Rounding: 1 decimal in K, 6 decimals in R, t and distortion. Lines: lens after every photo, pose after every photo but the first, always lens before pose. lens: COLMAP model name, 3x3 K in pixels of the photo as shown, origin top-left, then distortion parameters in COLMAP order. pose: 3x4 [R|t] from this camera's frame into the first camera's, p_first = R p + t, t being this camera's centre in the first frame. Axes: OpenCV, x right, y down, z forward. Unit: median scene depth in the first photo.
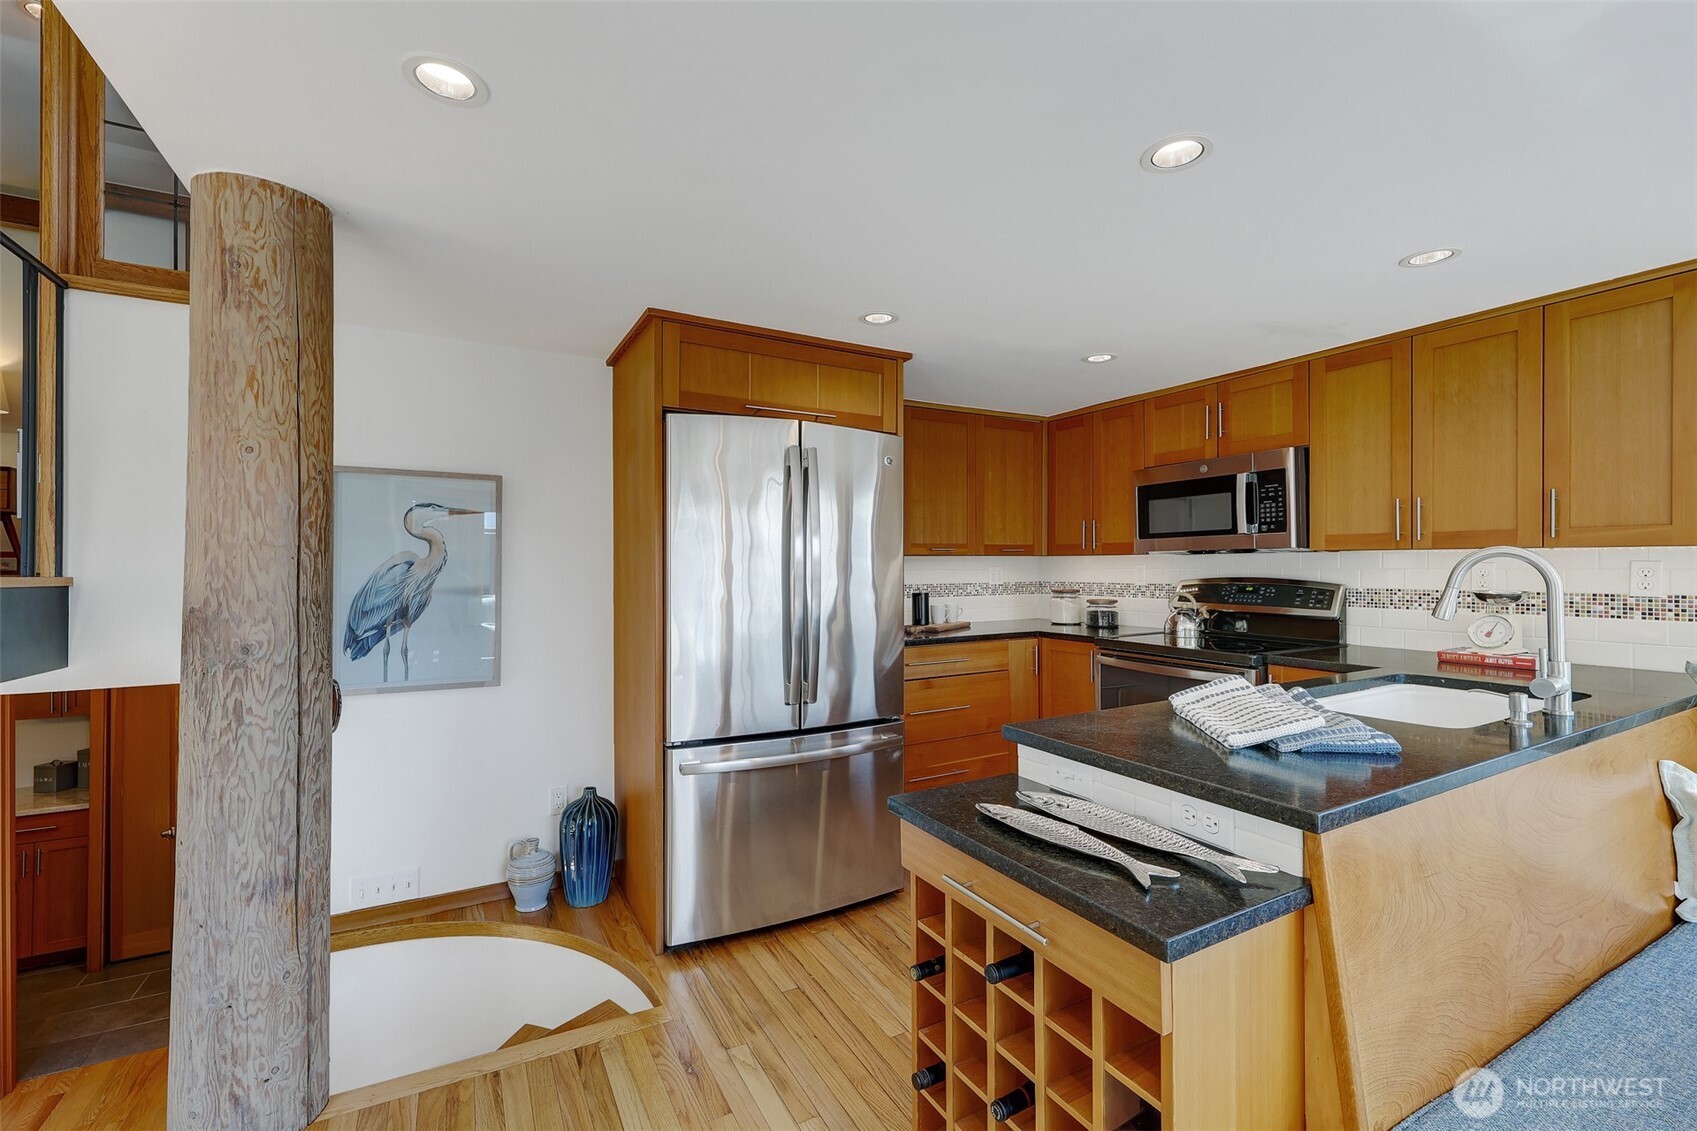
lens RADIAL K [[752.9, 0, 845.2], [0, 752.9, 569.7], [0, 0, 1]] dist [-0.005461, -0.000348]
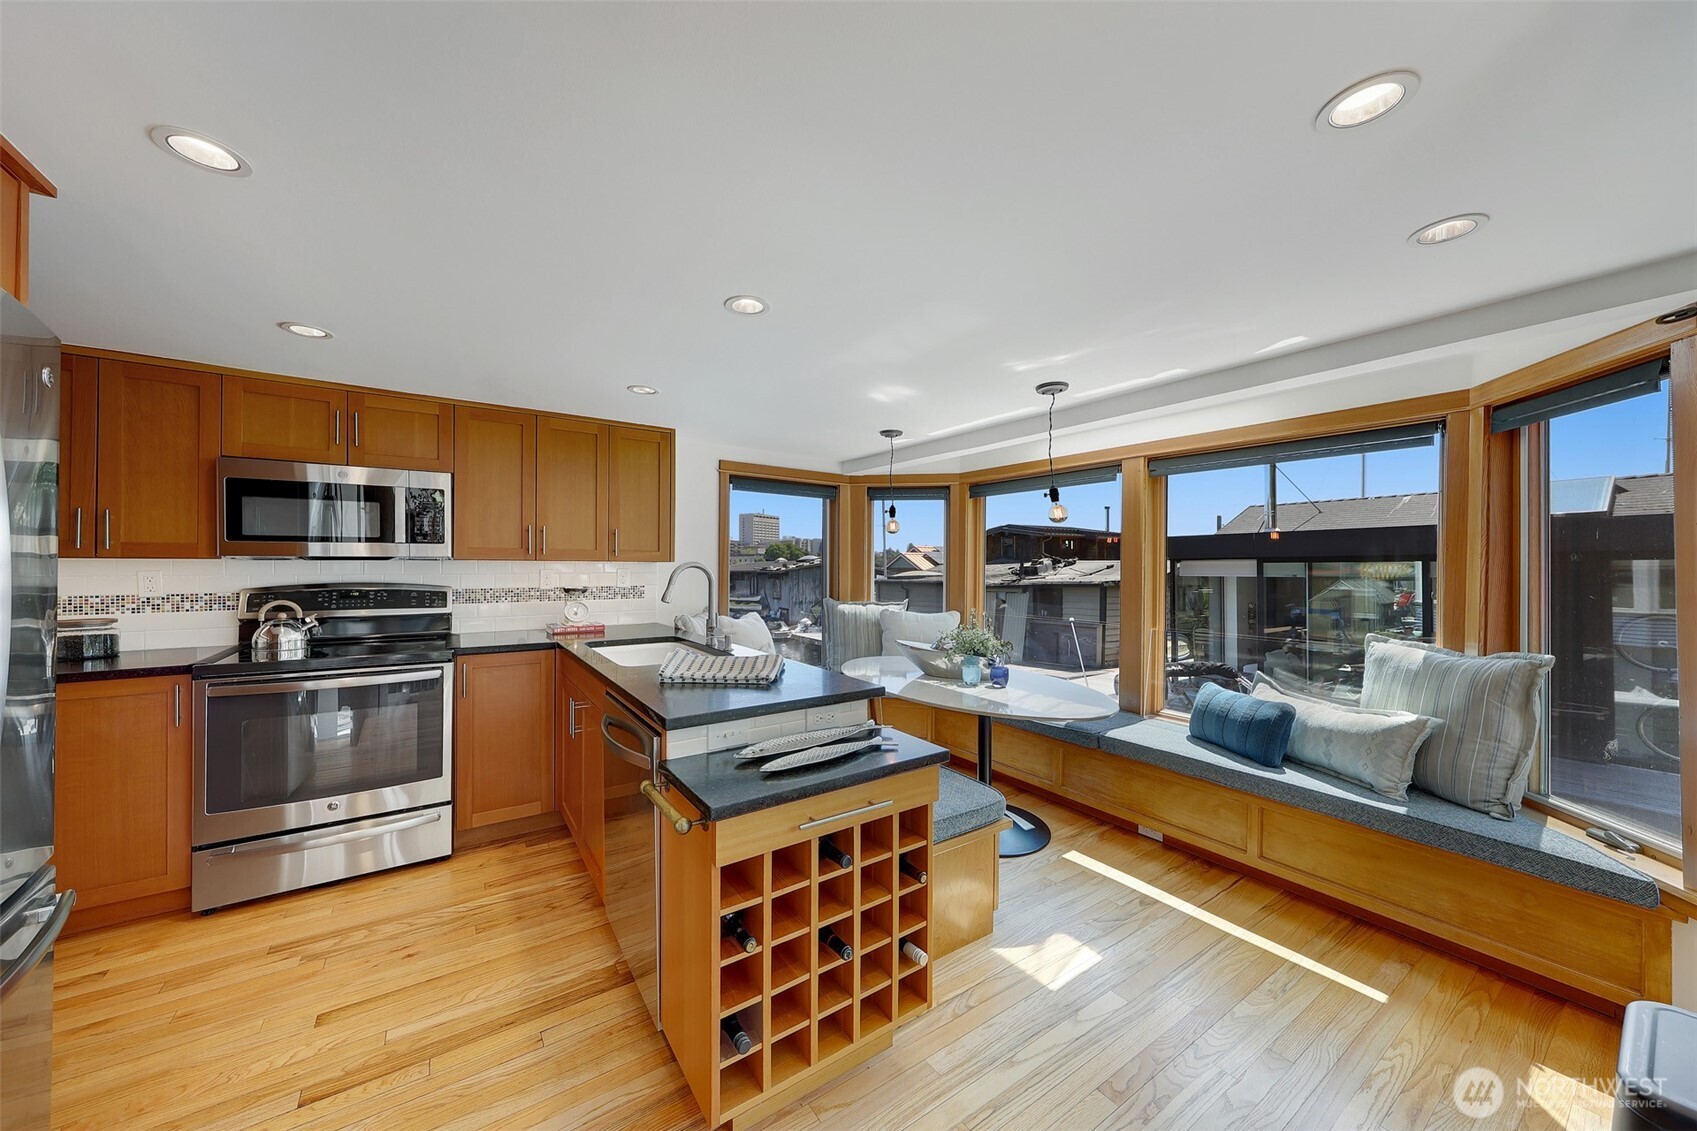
lens RADIAL K [[567.6, 0, 847.1], [0, 567.6, 566.4], [0, 0, 1]] dist [0.017547, -0.000897]
pose [[-0.077288, 0.000332, 0.997009, -0.310028], [0.002353, 0.999997, -0.000151, -0.010822], [-0.997006, 0.002334, -0.077289, 0.367924]]
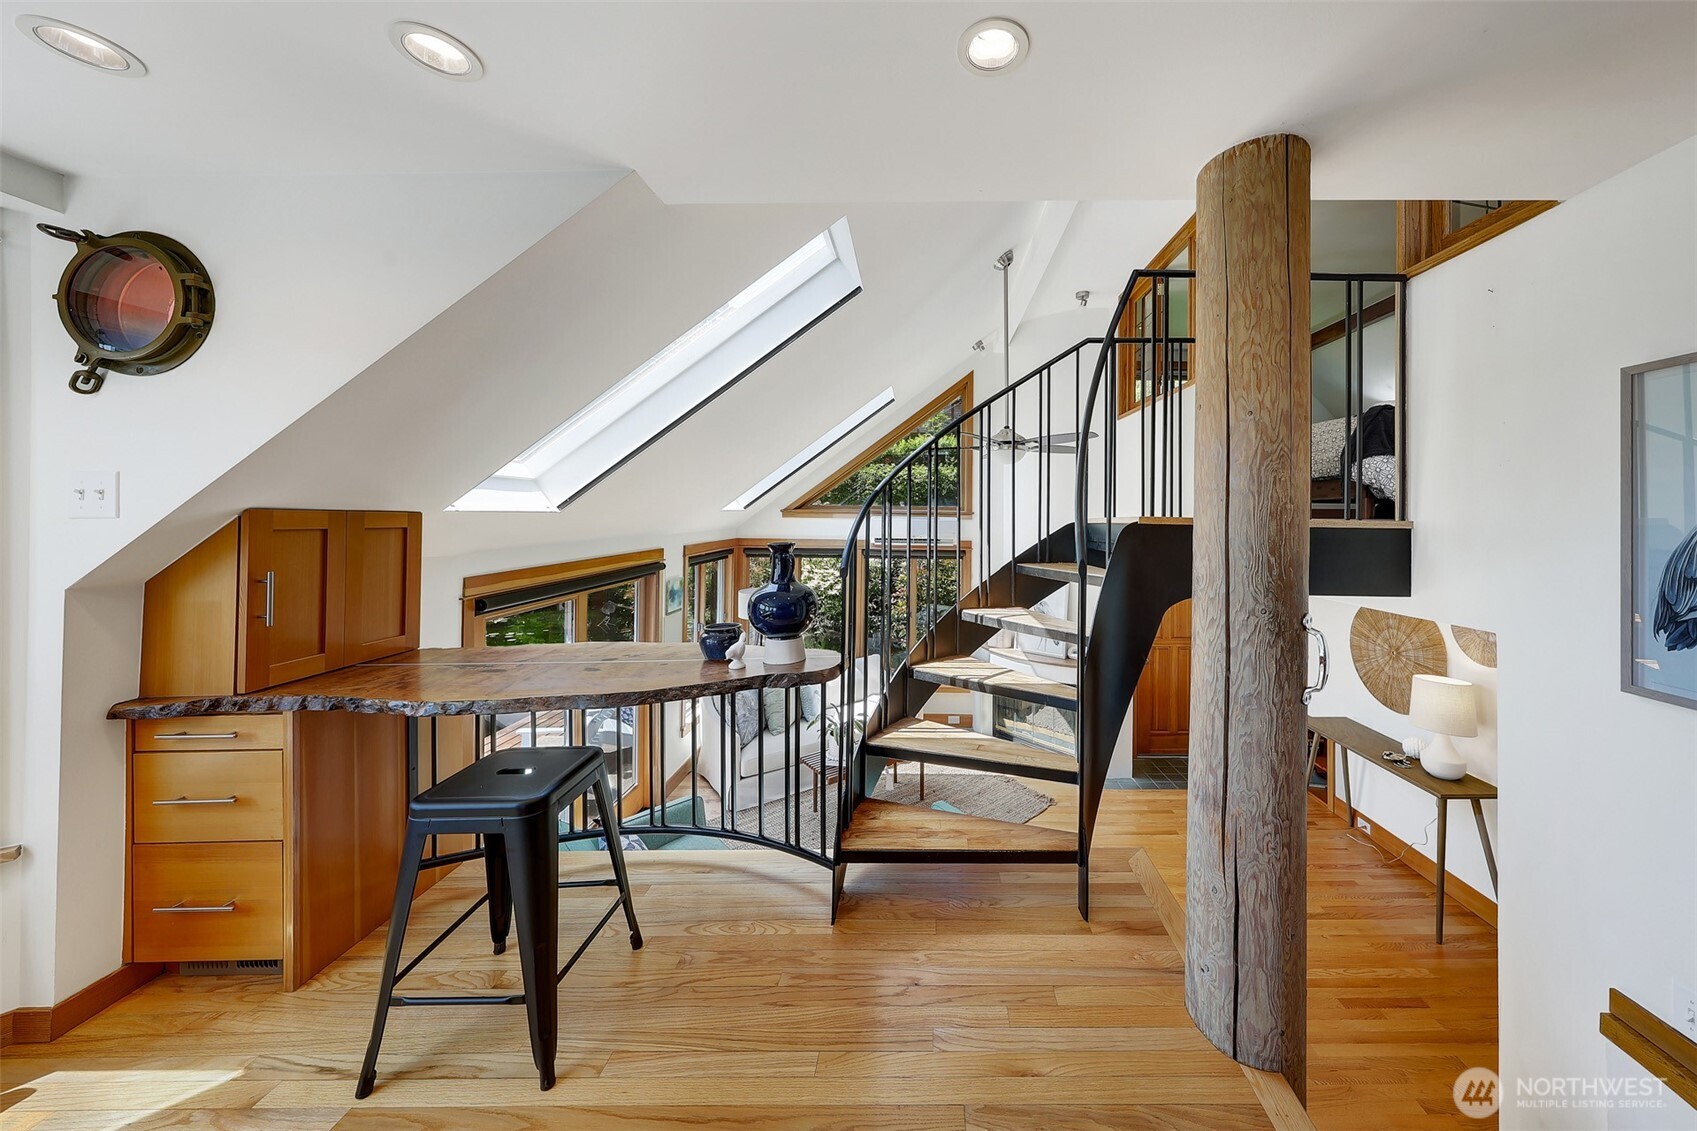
lens RADIAL K [[565.3, 0, 931.8], [0, 565.3, 518.9], [0, 0, 1]] dist [-0.000584, -0.000522]
pose [[-0.491903, -0.001167, -0.870649, 0.072973], [-0.006813, 0.999974, 0.002509, 0.005288], [0.870623, 0.007166, -0.491898, 0.478396]]
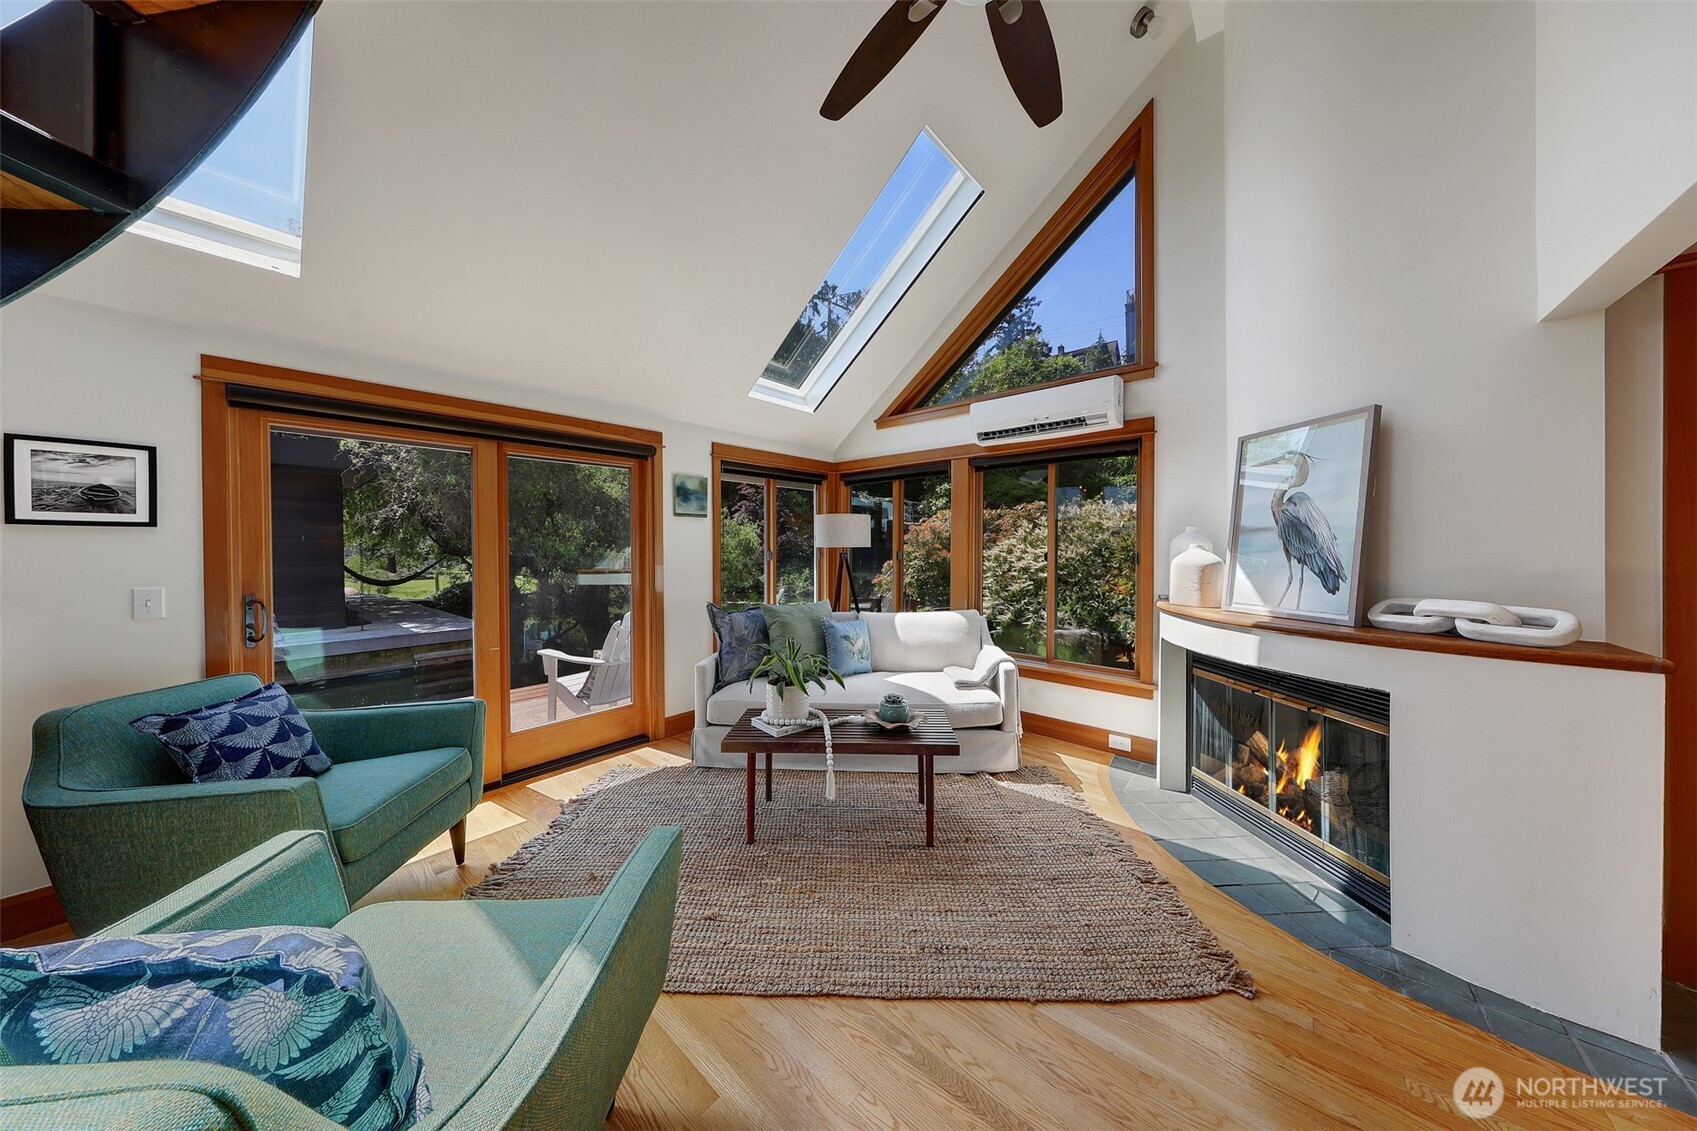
lens RADIAL K [[512.3, 0, 847.5], [0, 512.3, 553.7], [0, 0, 1]] dist [-0.005226, 0.000249]
pose [[-0.945311, 0.000263, -0.326171, -0.818757], [-0.001318, 0.999988, 0.004626, 0.327004], [0.326169, 0.004802, -0.945299, 0.361373]]
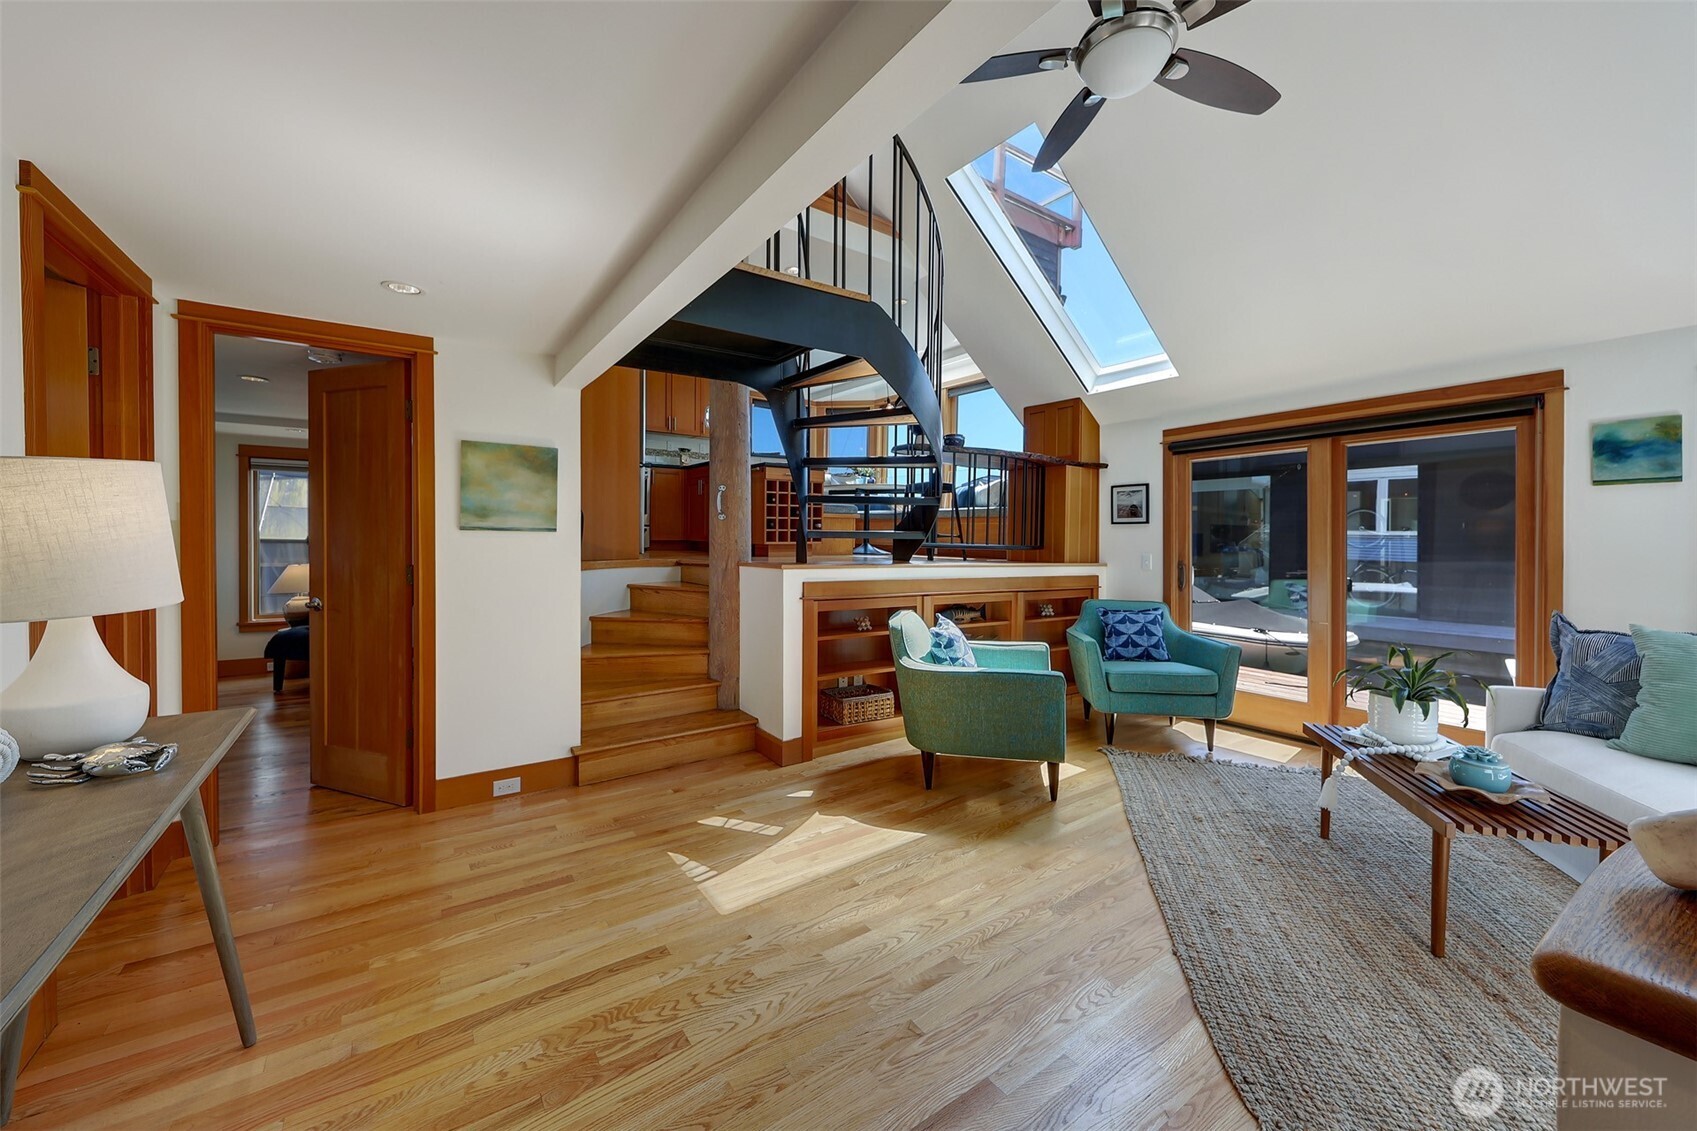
lens RADIAL K [[635.1, 0, 838.5], [0, 635.1, 543.2], [0, 0, 1]] dist [0.003404, -0.000256]
pose [[-0.072224, -0.013474, 0.997297, -1.648980], [-0.003974, 0.999905, 0.013221, 0.328464], [-0.997381, -0.003008, -0.072271, 0.357199]]
